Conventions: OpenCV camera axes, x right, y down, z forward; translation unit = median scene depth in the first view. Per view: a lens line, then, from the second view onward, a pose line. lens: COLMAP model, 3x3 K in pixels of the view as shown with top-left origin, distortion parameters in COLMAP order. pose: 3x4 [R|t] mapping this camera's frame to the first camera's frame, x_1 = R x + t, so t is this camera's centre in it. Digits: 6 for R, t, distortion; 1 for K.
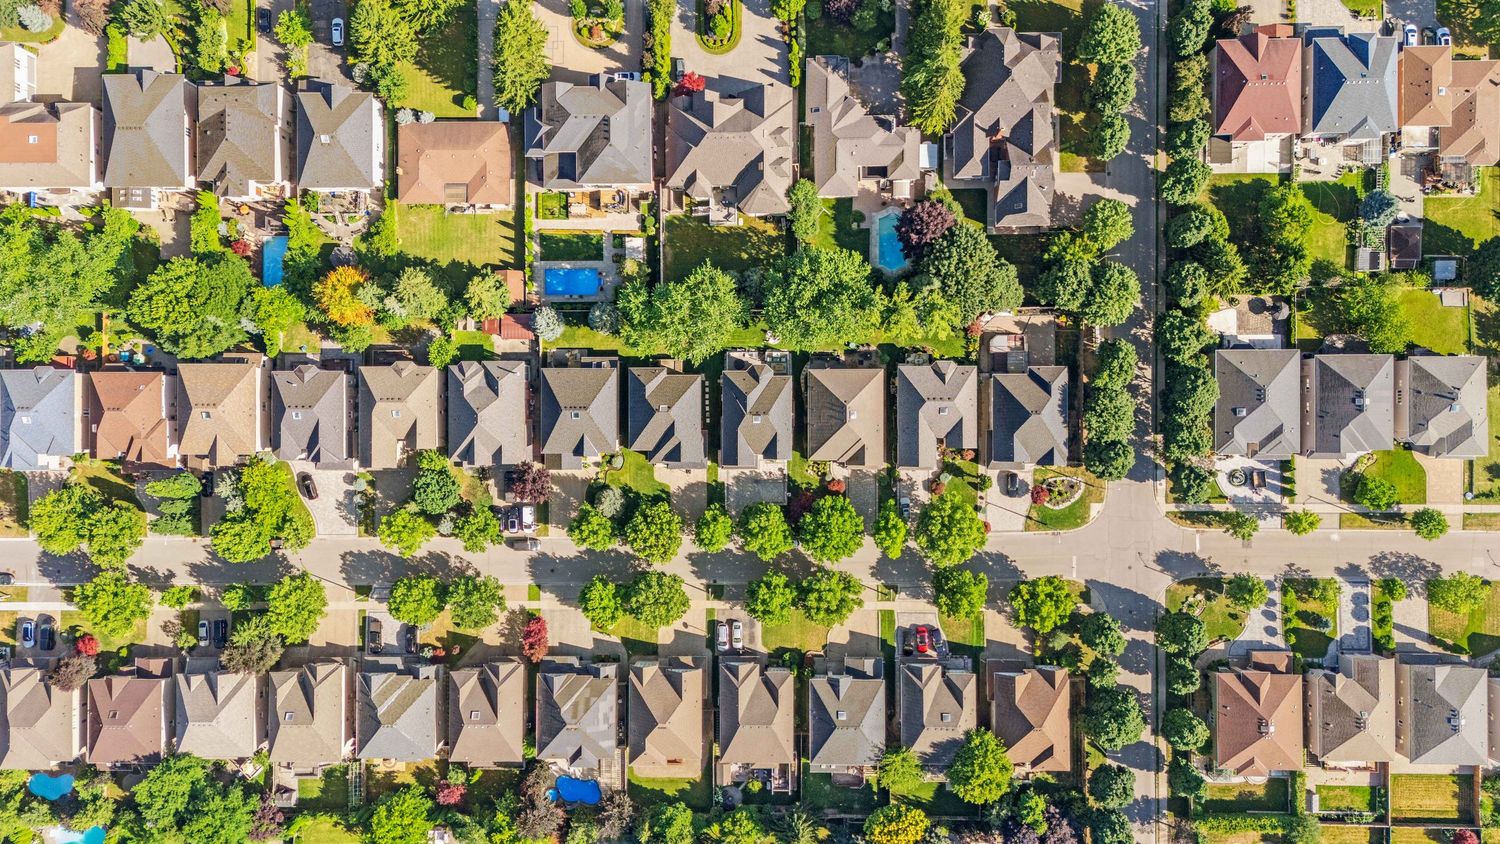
lens RADIAL K [[1085.7, 0, 761.8], [0, 1085.7, 426.5], [0, 0, 1]] dist [0.057311, -0.053681]
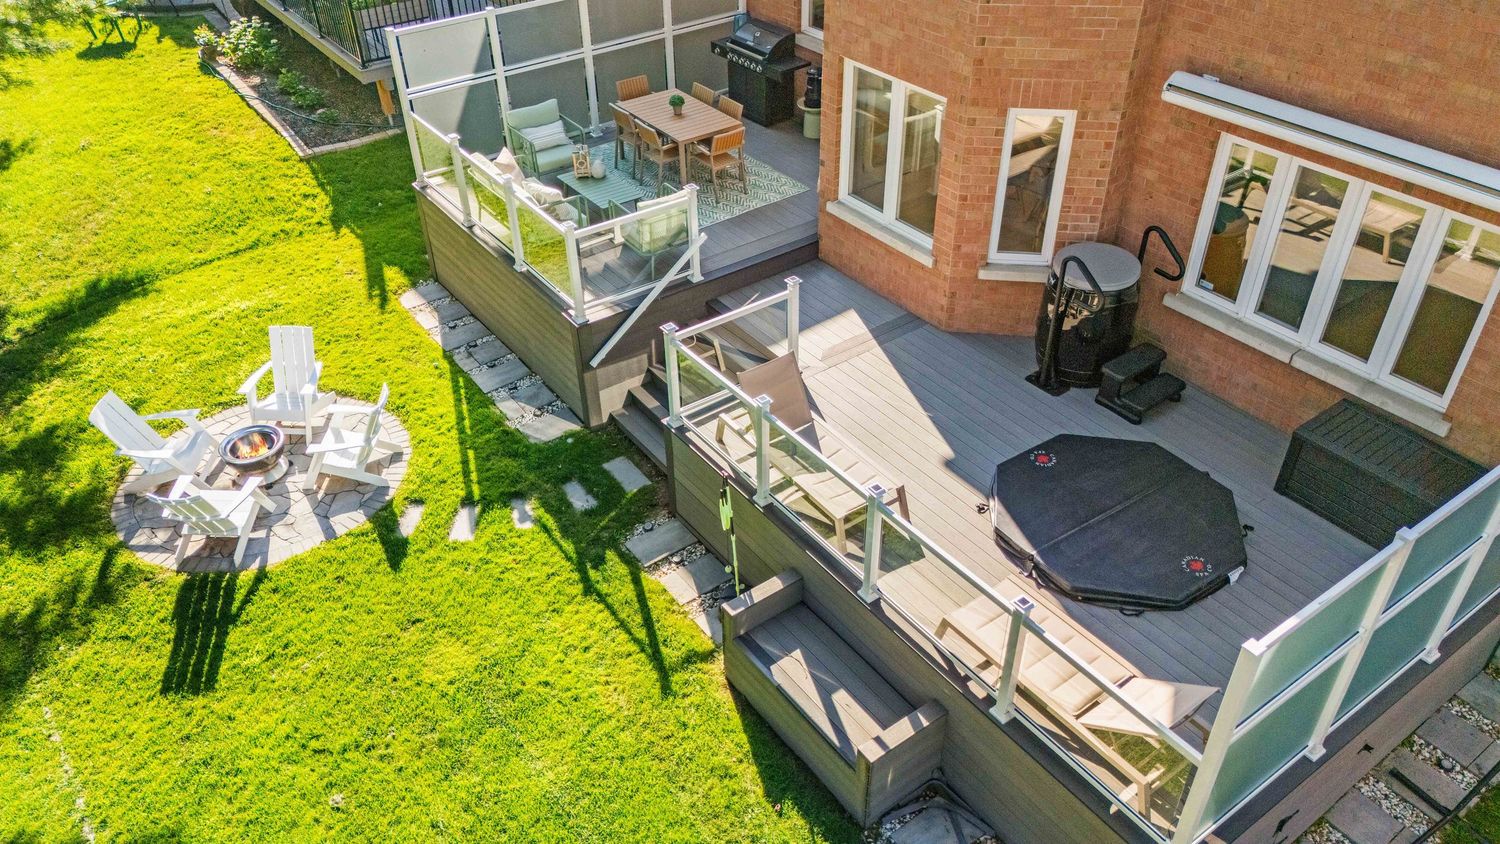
lens RADIAL K [[1085.7, 0, 752.1], [0, 1085.7, 417.7], [0, 0, 1]] dist [0.057311, -0.053681]
pose [[-0.592064, -0.459116, 0.662324, -0.039132], [0.805217, -0.370625, 0.462885, -0.088621], [0.032956, 0.807372, 0.589122, 0.978802]]
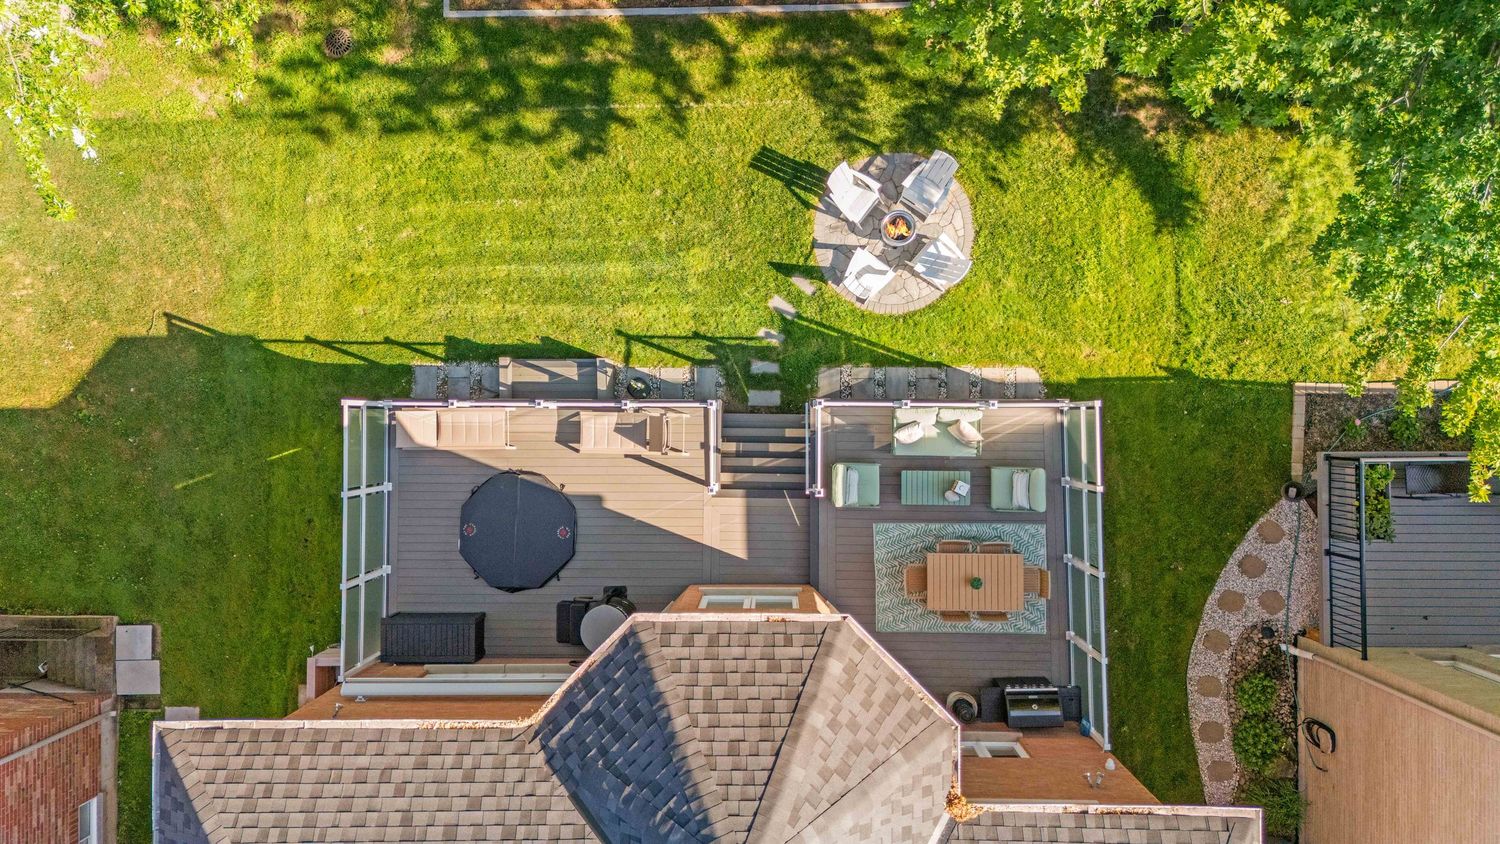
lens RADIAL K [[1085.7, 0, 755.6], [0, 1085.7, 413.9], [0, 0, 1]] dist [0.057311, -0.053681]
pose [[0.999949, -0.002268, 0.009794, -0.001635], [0.002344, 0.999967, -0.007774, -0.067043], [-0.009776, 0.007797, 0.999922, 0.917562]]
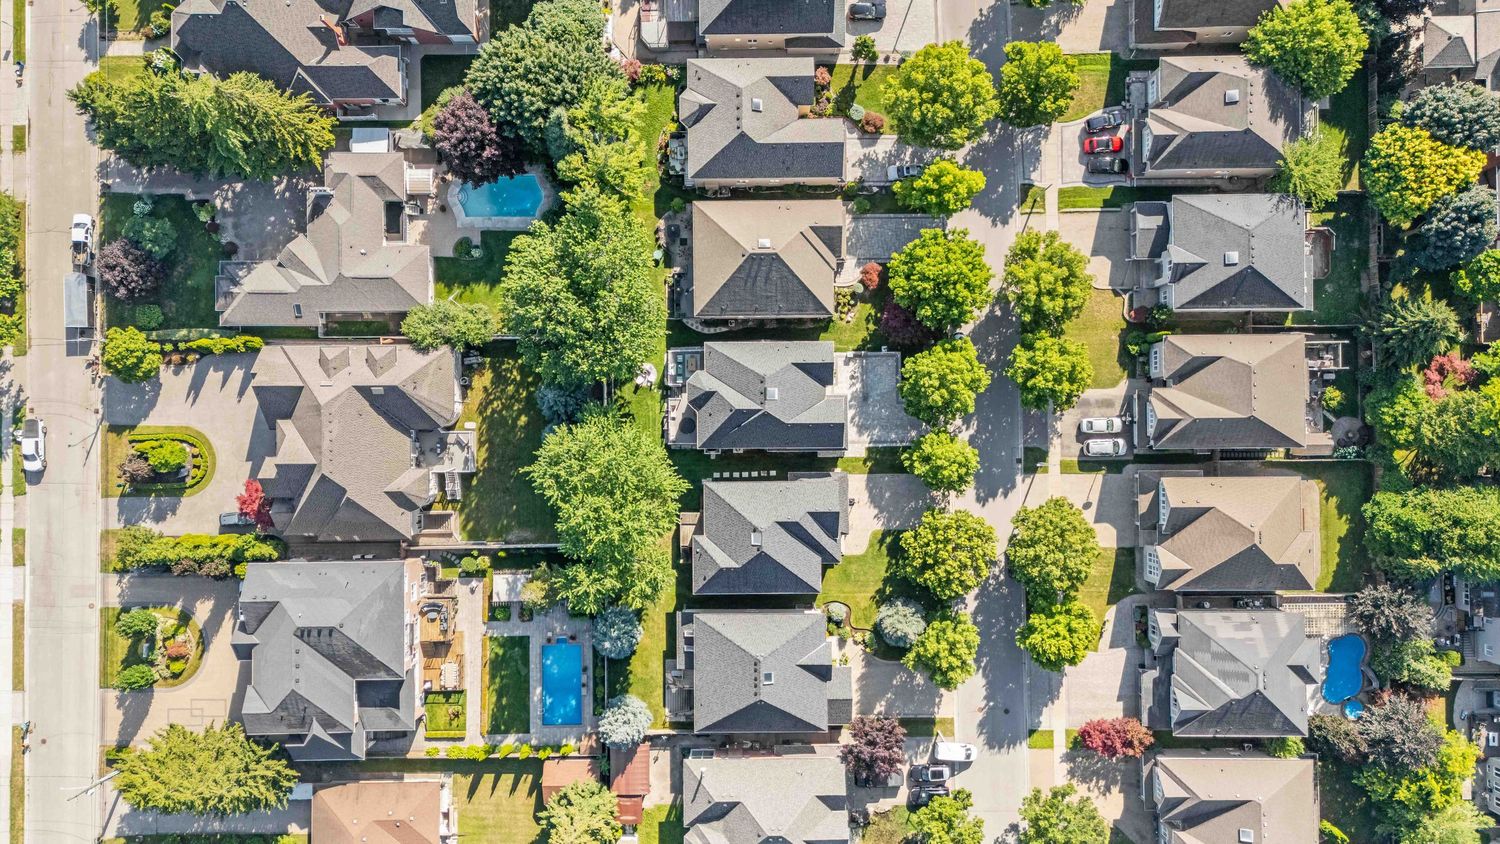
lens RADIAL K [[1085.7, 0, 757.6], [0, 1085.7, 422.7], [0, 0, 1]] dist [0.057311, -0.053681]
pose [[-0.007280, -0.999115, 0.041418, -0.046713], [0.999972, -0.007337, -0.001216, -0.014096], [0.001518, 0.041408, 0.999141, 0.346265]]
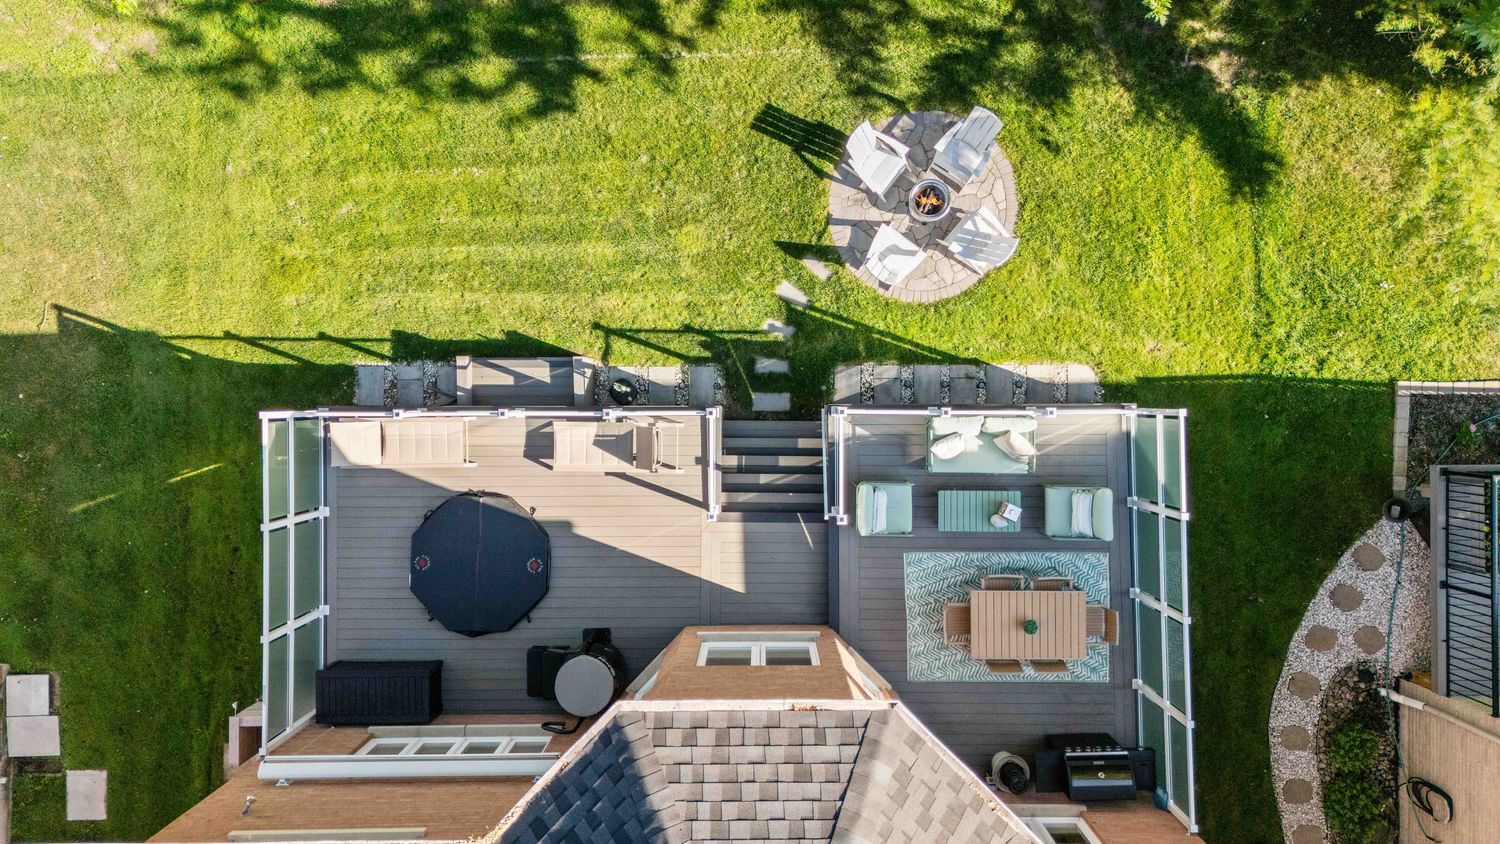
lens RADIAL K [[1085.7, 0, 753.3], [0, 1085.7, 413.2], [0, 0, 1]] dist [0.057311, -0.053681]
pose [[0.999740, -0.007968, 0.021350, -0.003011], [0.007732, 0.999908, 0.011112, -0.069272], [-0.021436, -0.010944, 0.999710, 0.932024]]
